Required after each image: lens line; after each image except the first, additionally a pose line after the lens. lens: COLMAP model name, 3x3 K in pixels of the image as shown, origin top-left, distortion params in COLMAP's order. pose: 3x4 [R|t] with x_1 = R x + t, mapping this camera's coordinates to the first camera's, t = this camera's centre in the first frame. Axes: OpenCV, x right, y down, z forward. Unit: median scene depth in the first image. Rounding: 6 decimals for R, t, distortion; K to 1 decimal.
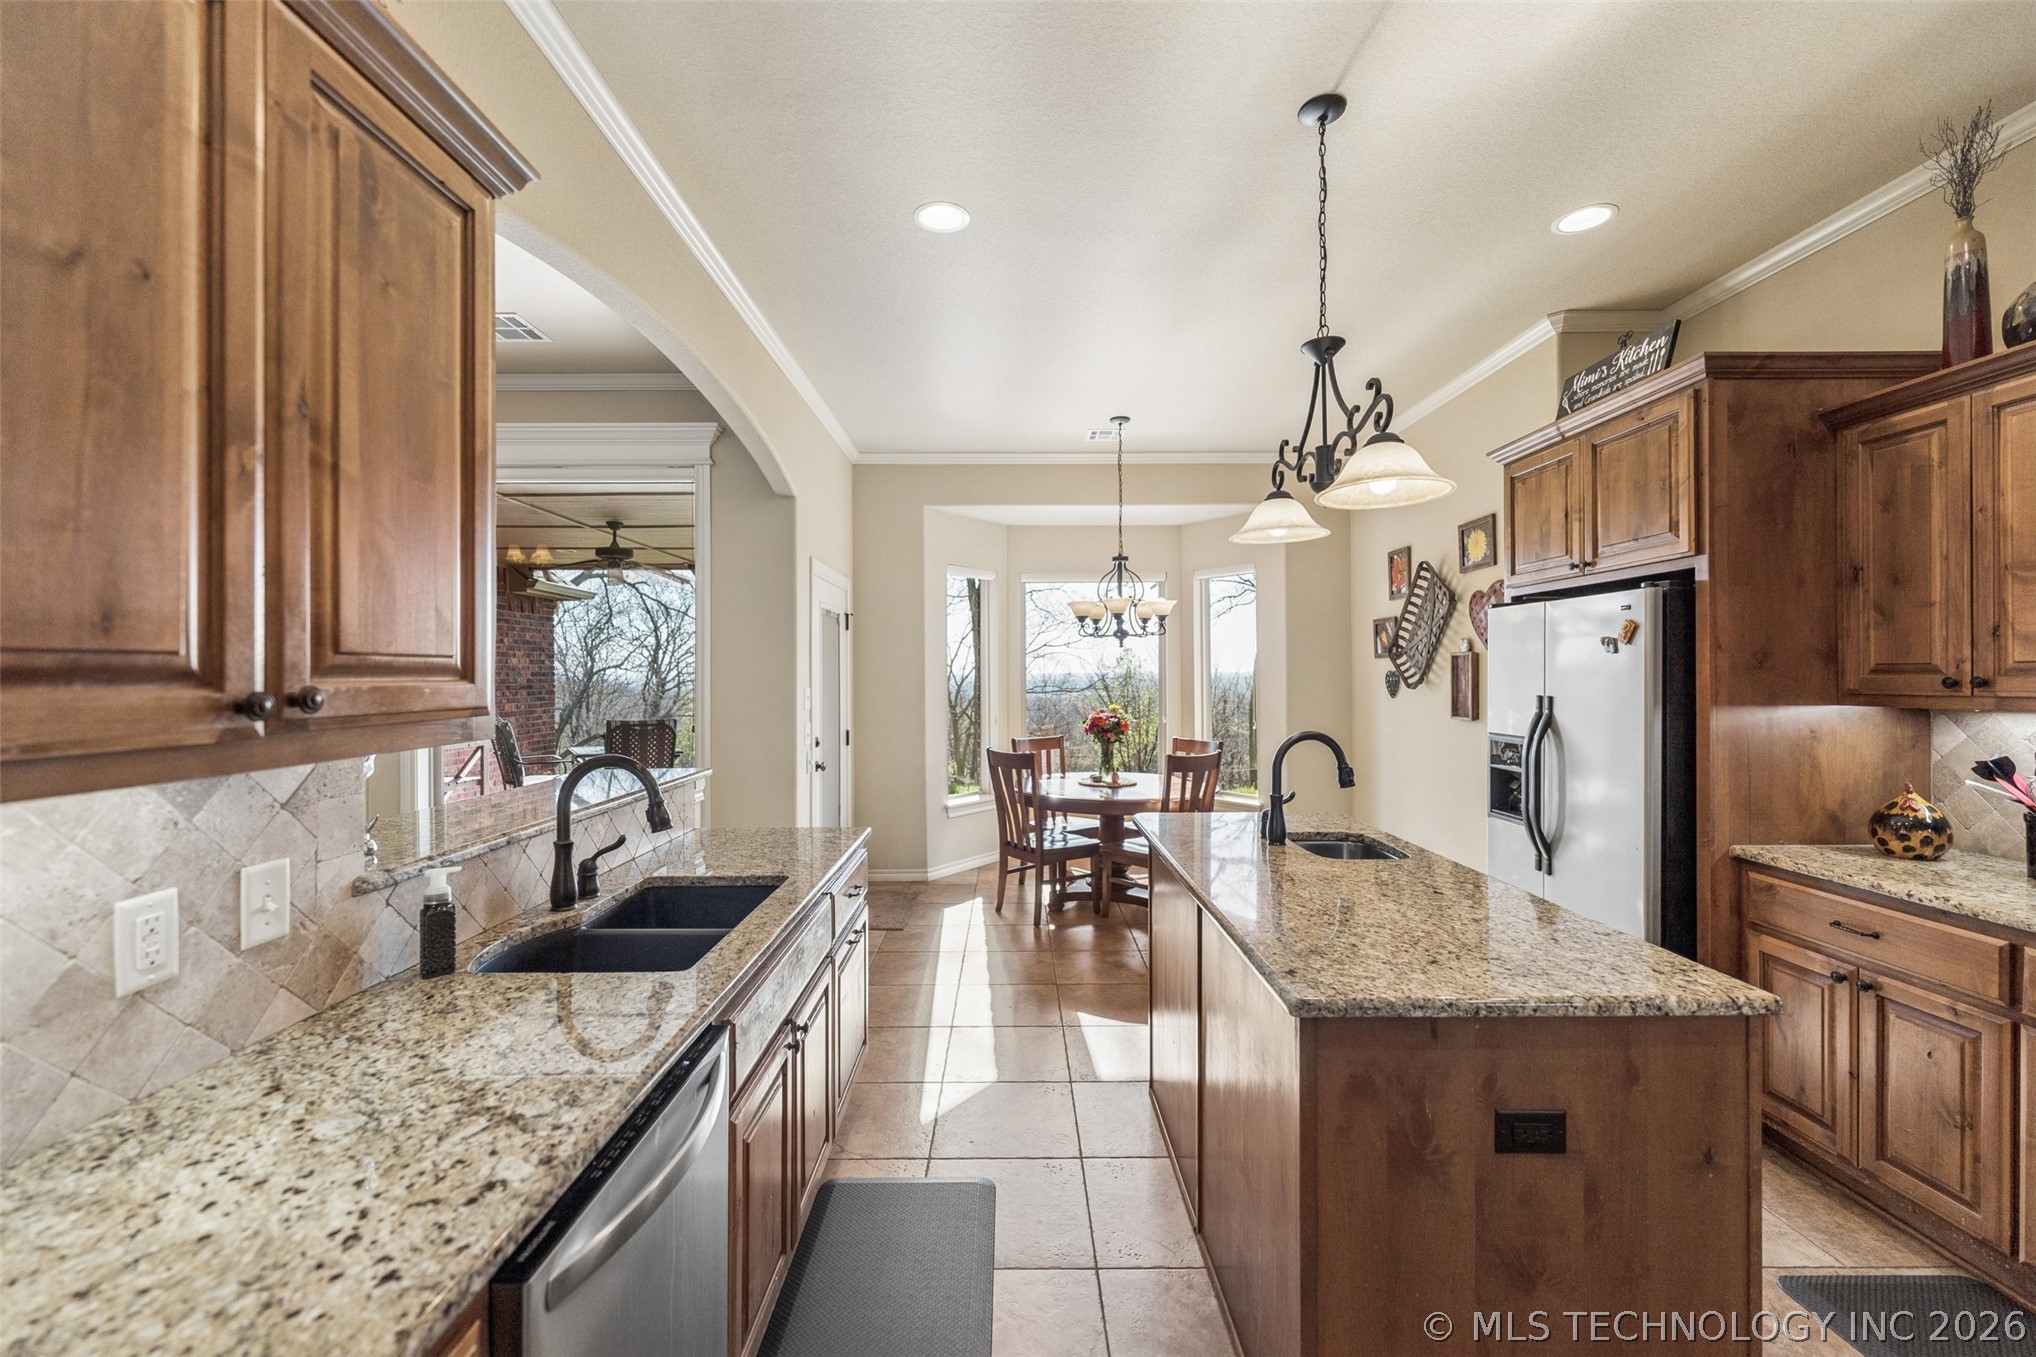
lens RADIAL K [[829.6, 0, 1012.4], [0, 829.6, 676.7], [0, 0, 1]] dist [0.002842, -0.001472]
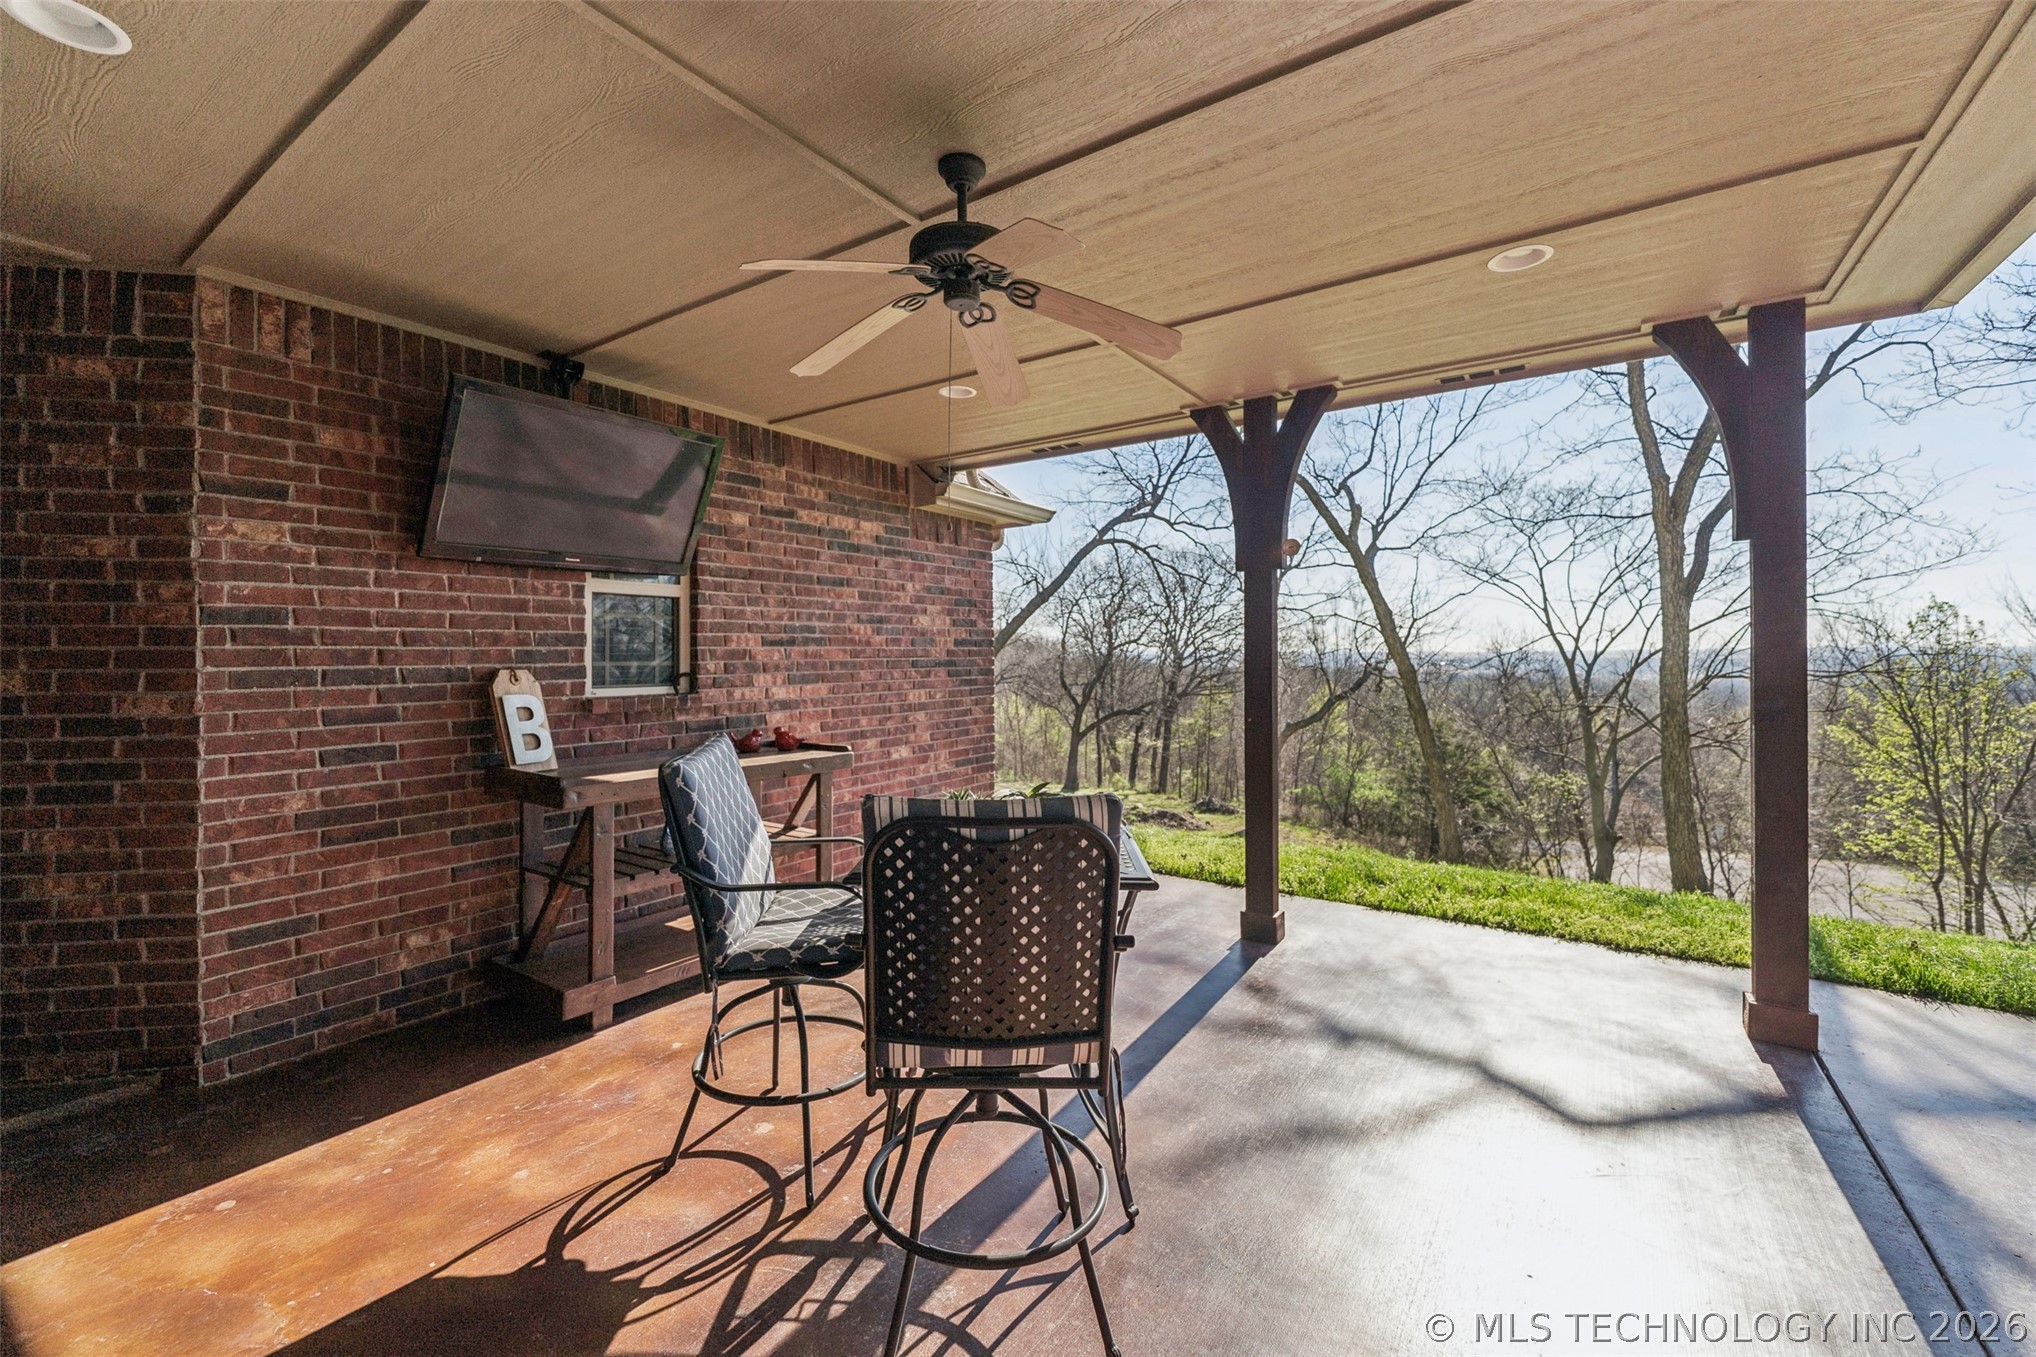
lens RADIAL K [[829.6, 0, 1017.0], [0, 829.6, 646.7], [0, 0, 1]] dist [0.002842, -0.001472]
pose [[0.827431, -0.001422, -0.561566, -0.179014], [-0.002988, 0.999971, -0.006935, 0.004059], [0.561560, 0.007416, 0.827403, 0.480515]]
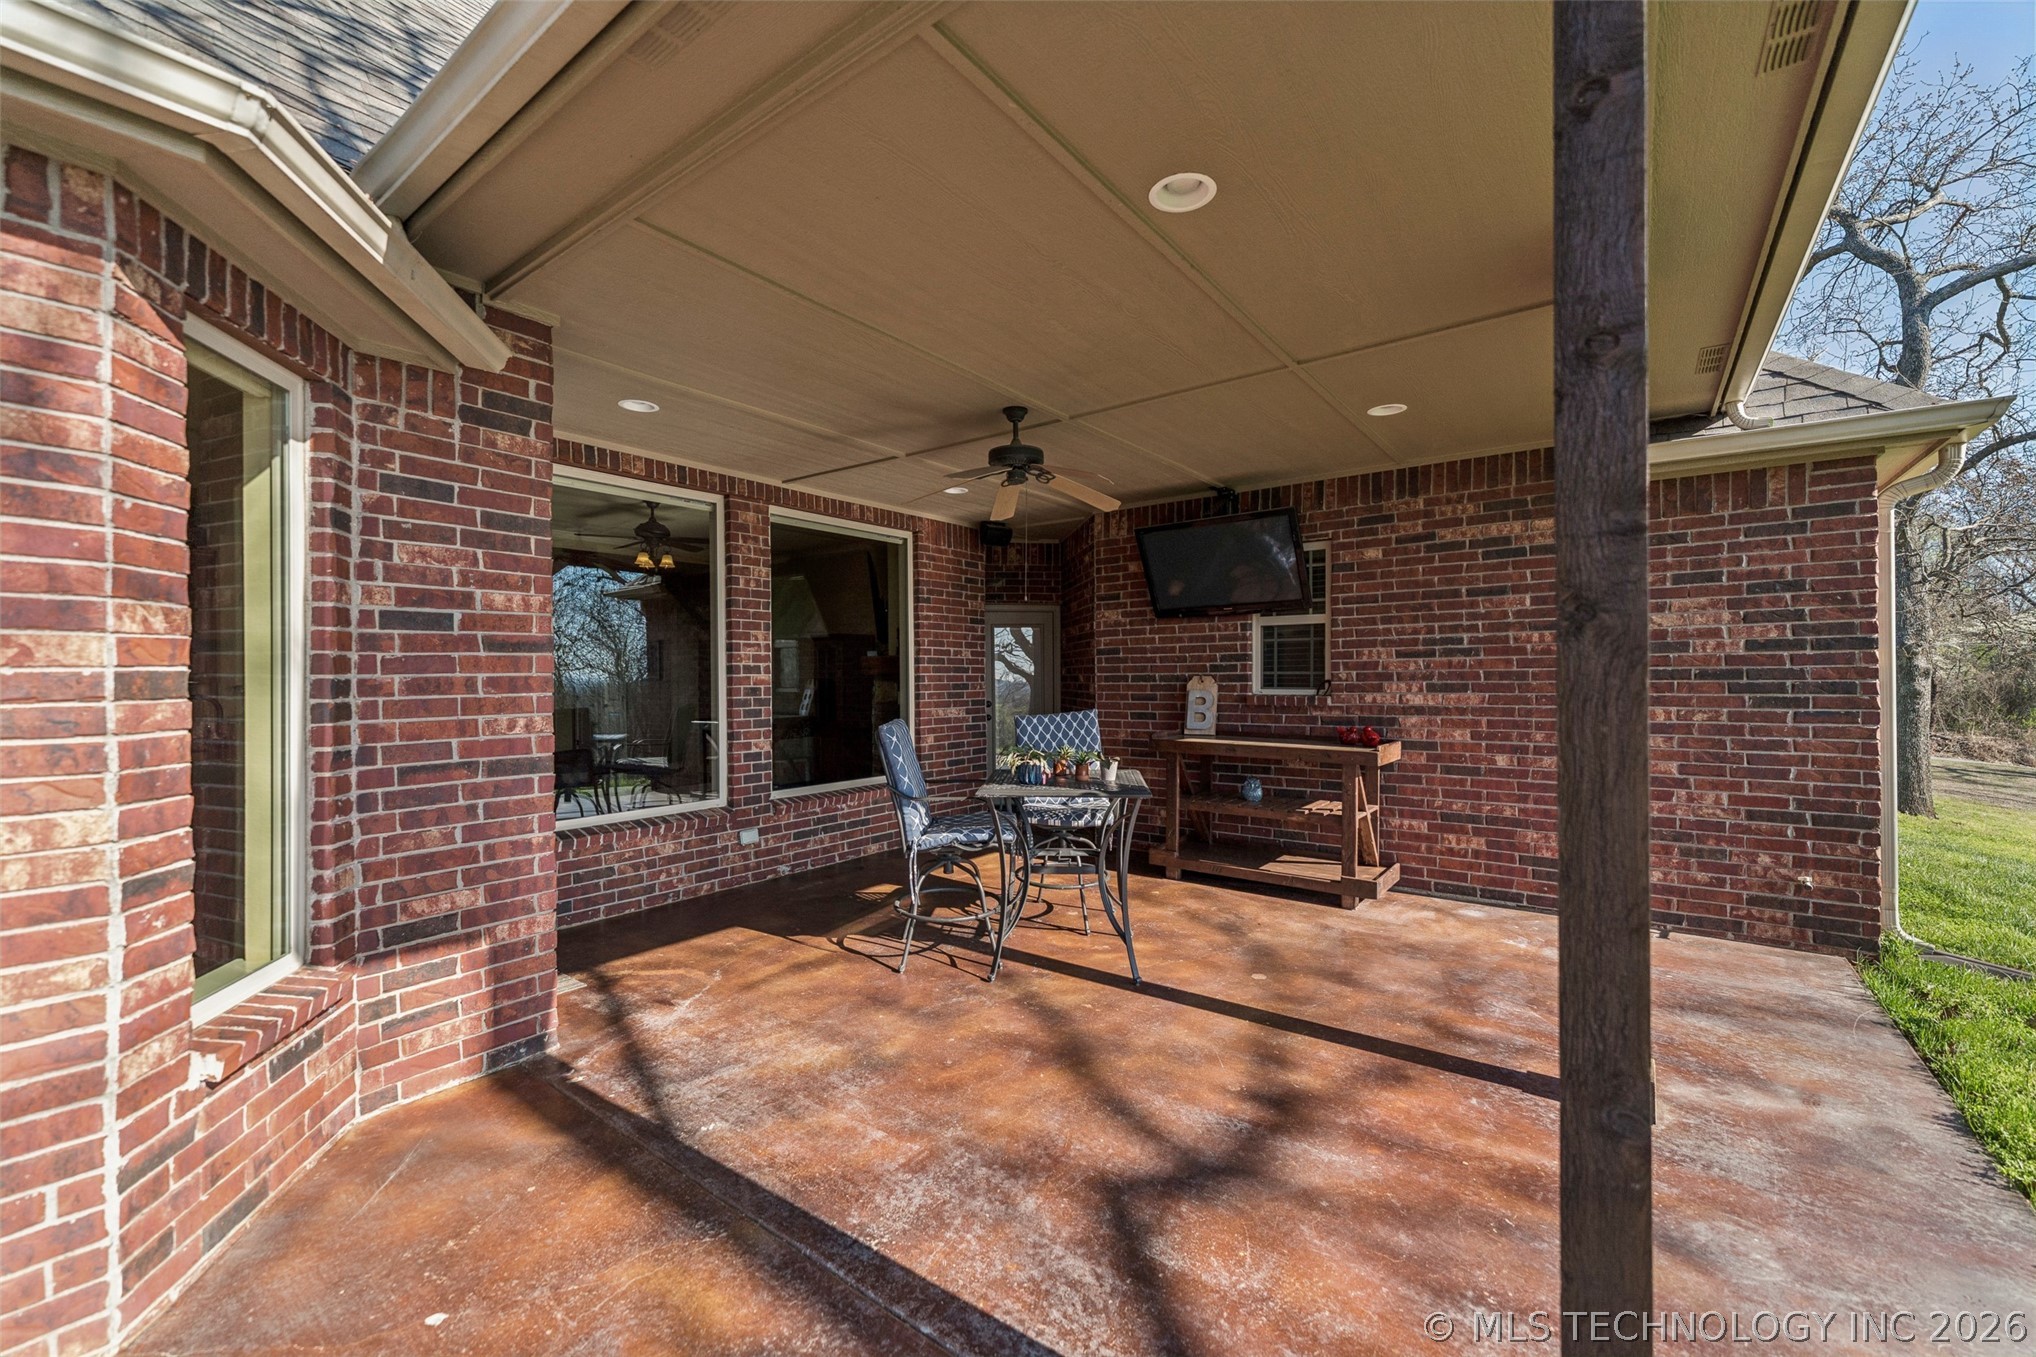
lens RADIAL K [[829.6, 0, 1020.8], [0, 829.6, 674.1], [0, 0, 1]] dist [0.002842, -0.001472]
pose [[-0.598111, 0.011492, -0.801331, 0.010512], [0.010214, 0.999925, 0.006716, 0.005207], [0.801348, -0.004168, -0.598184, 0.889147]]
